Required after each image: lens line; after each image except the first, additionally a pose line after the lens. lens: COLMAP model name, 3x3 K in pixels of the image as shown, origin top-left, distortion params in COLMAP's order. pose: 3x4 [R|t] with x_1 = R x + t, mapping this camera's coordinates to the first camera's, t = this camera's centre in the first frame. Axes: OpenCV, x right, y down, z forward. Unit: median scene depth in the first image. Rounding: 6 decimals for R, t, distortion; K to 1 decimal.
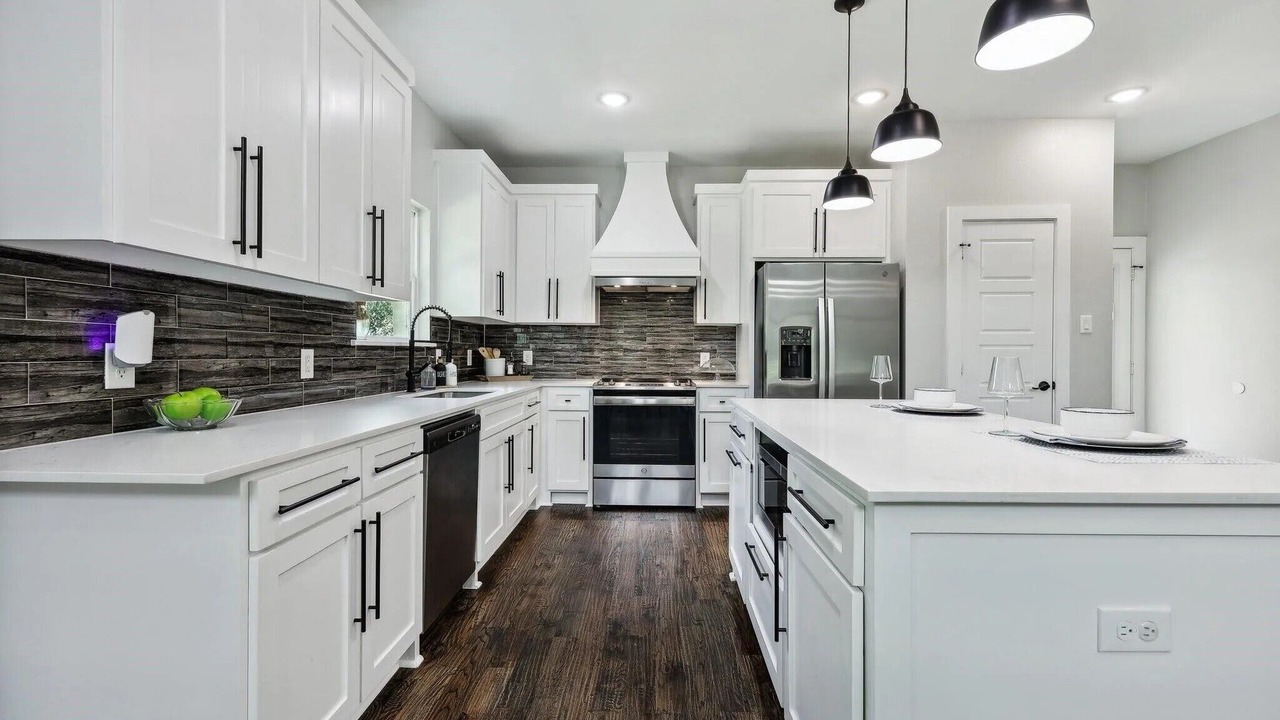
lens RADIAL K [[576.5, 0, 652.6], [0, 576.5, 354.6], [0, 0, 1]] dist [0.013181, -0.004248]
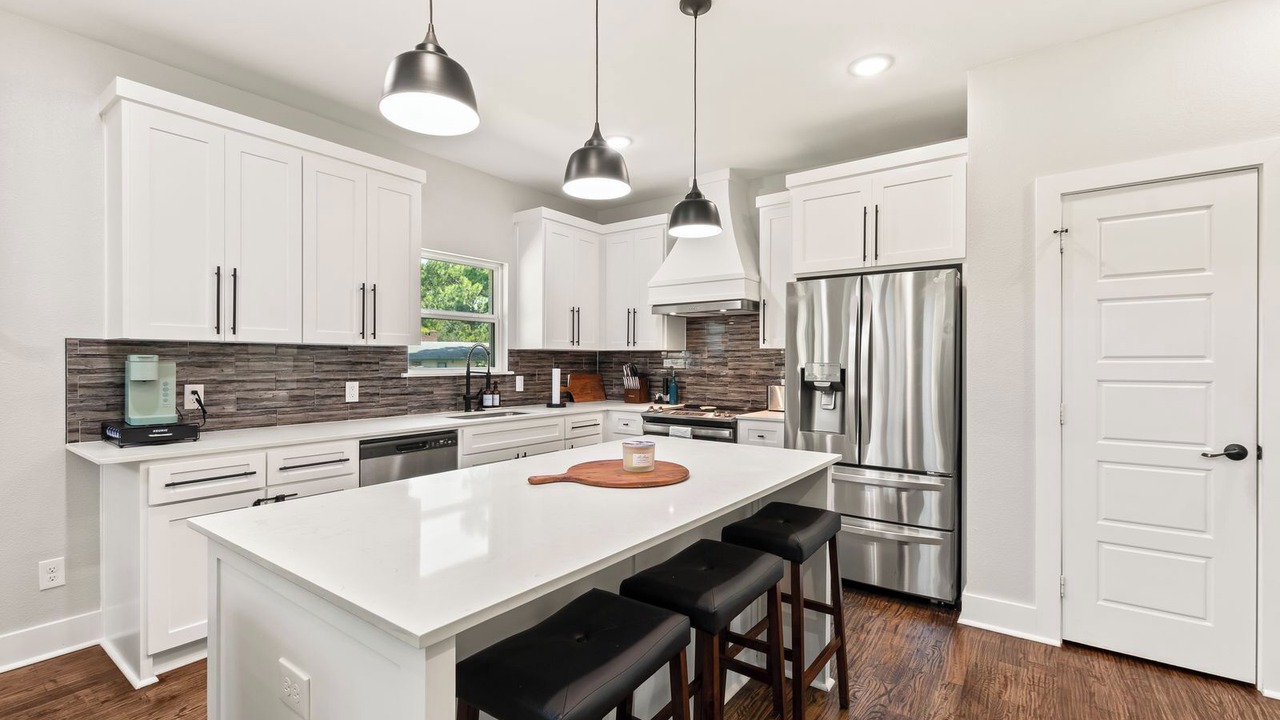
lens RADIAL K [[576.5, 0, 615.7], [0, 576.5, 365.9], [0, 0, 1]] dist [0.013181, -0.004248]
pose [[0.797357, 0.002445, -0.603504, 0.531251], [0.000584, 0.999988, 0.004824, -0.036528], [0.603508, -0.004199, 0.797346, 0.151053]]
